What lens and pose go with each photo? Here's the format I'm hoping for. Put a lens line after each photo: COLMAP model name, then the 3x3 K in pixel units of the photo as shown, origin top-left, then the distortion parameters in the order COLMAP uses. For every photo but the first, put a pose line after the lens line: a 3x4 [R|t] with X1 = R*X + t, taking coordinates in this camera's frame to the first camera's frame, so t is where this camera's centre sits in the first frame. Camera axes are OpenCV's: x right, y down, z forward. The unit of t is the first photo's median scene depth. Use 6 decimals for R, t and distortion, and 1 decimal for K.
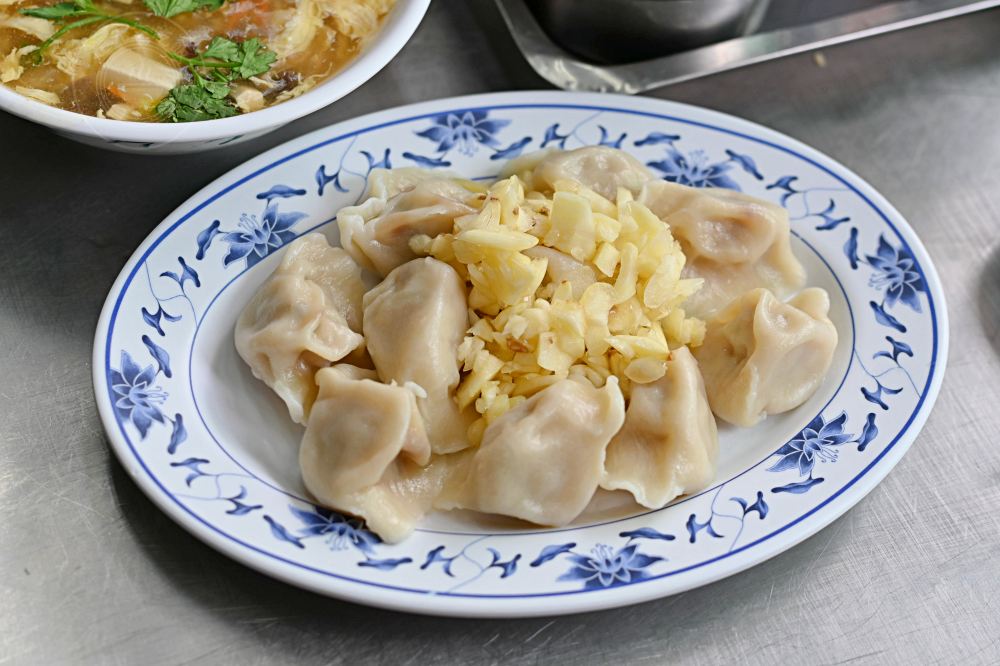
lens RADIAL K [[2147.1, 0, 500.0], [0, 2147.1, 333.0], [0, 0, 1]] dist [-0.027375, 0.300376]
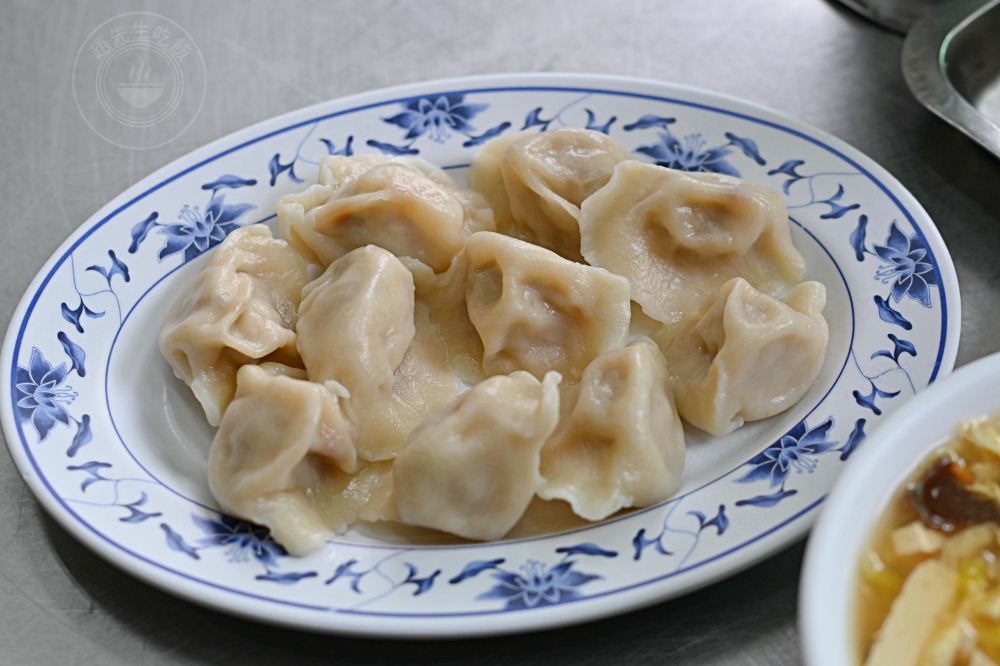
lens RADIAL K [[2147.1, 0, 500.0], [0, 2147.1, 333.0], [0, 0, 1]] dist [-0.027375, 0.300376]
pose [[0.989722, -0.003719, -0.142957, 0.152789], [-0.002039, 0.999193, -0.040108, 0.037919], [0.142991, 0.039987, 0.988916, 0.109458]]
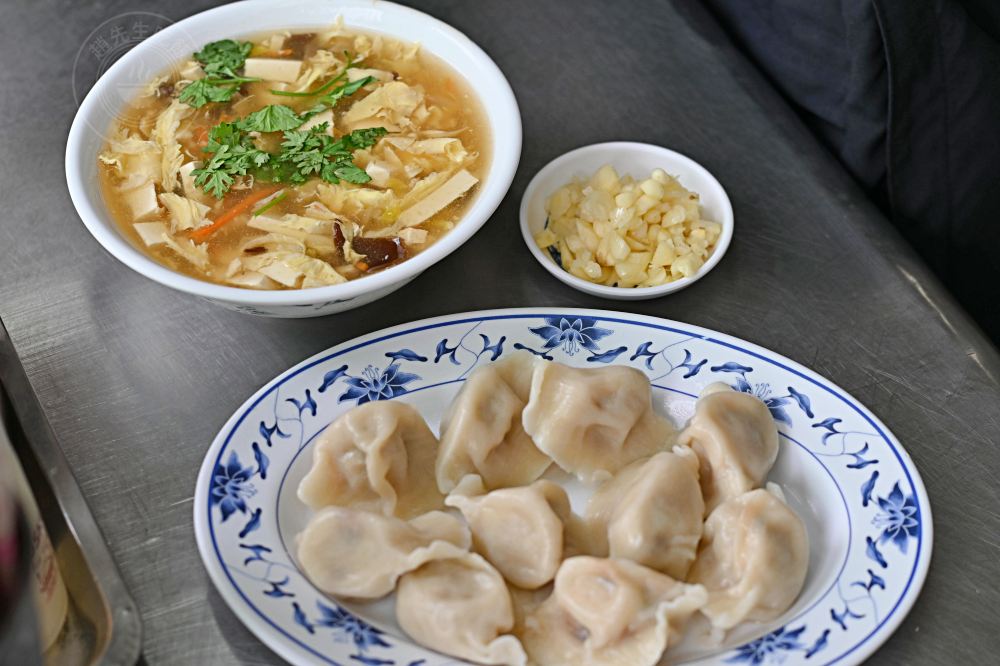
lens RADIAL K [[2147.1, 0, 500.0], [0, 2147.1, 333.0], [0, 0, 1]] dist [-0.027375, 0.300376]
pose [[-0.945343, -0.295215, 0.138473, -0.089549], [0.197417, -0.180178, 0.963619, -1.145161], [-0.259525, 0.938288, 0.228611, 0.655623]]
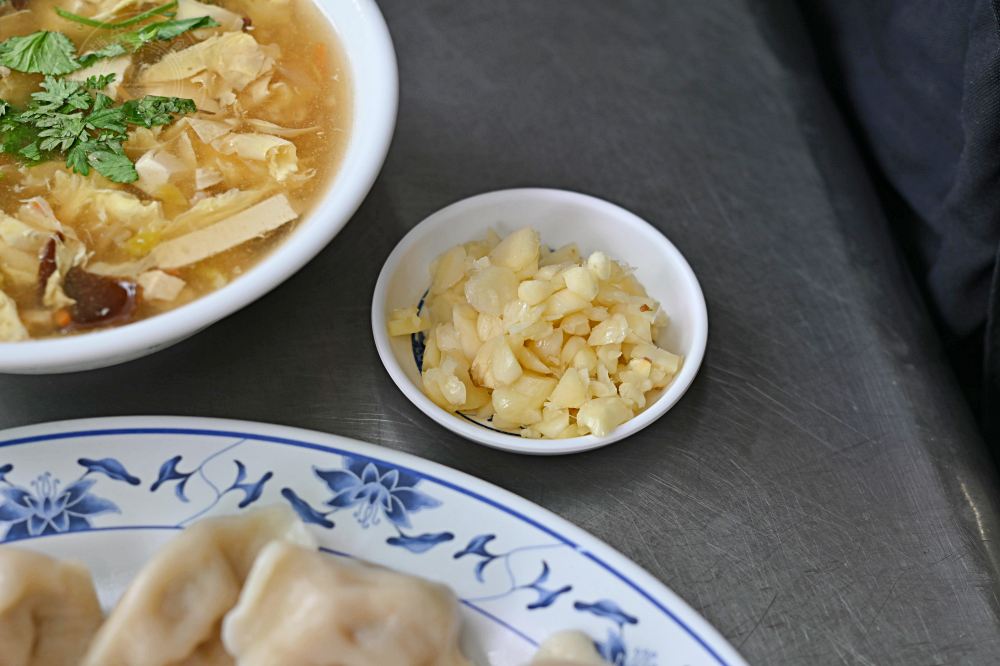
lens RADIAL K [[2147.1, 0, 500.0], [0, 2147.1, 333.0], [0, 0, 1]] dist [-0.027375, 0.300376]
pose [[-0.834036, -0.496582, 0.240396, -0.153442], [0.361899, -0.163541, 0.917760, -0.605048], [-0.416428, 0.852444, 0.316112, 0.616445]]
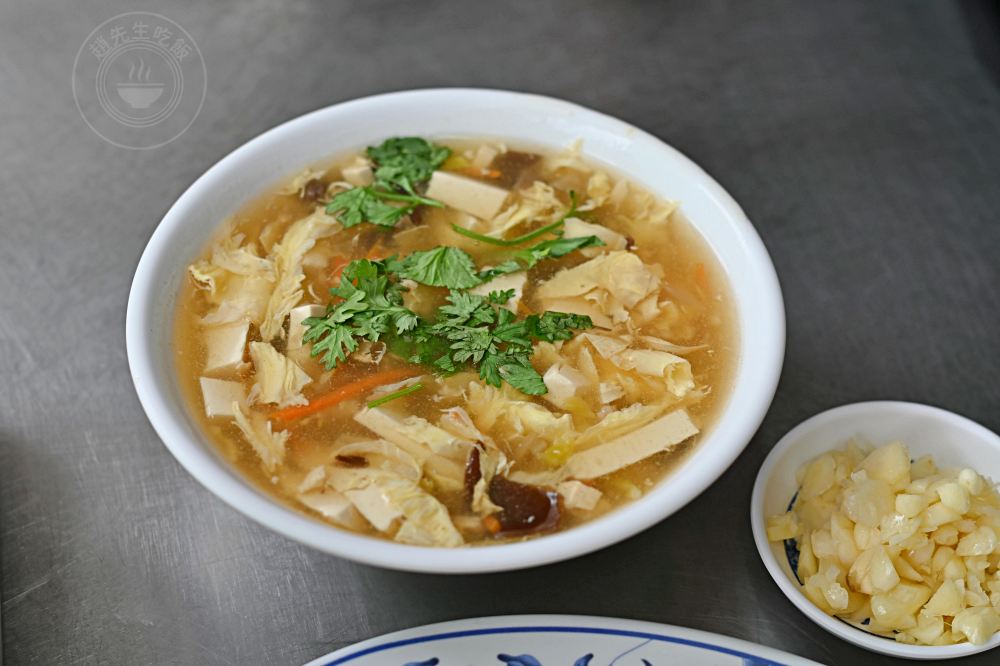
lens RADIAL K [[2147.1, 0, 500.0], [0, 2147.1, 333.0], [0, 0, 1]] dist [-0.027375, 0.300376]
pose [[-0.814914, -0.503101, 0.287758, -0.036355], [0.388789, -0.106303, 0.915173, -0.709179], [-0.429835, 0.857665, 0.282229, 0.621078]]
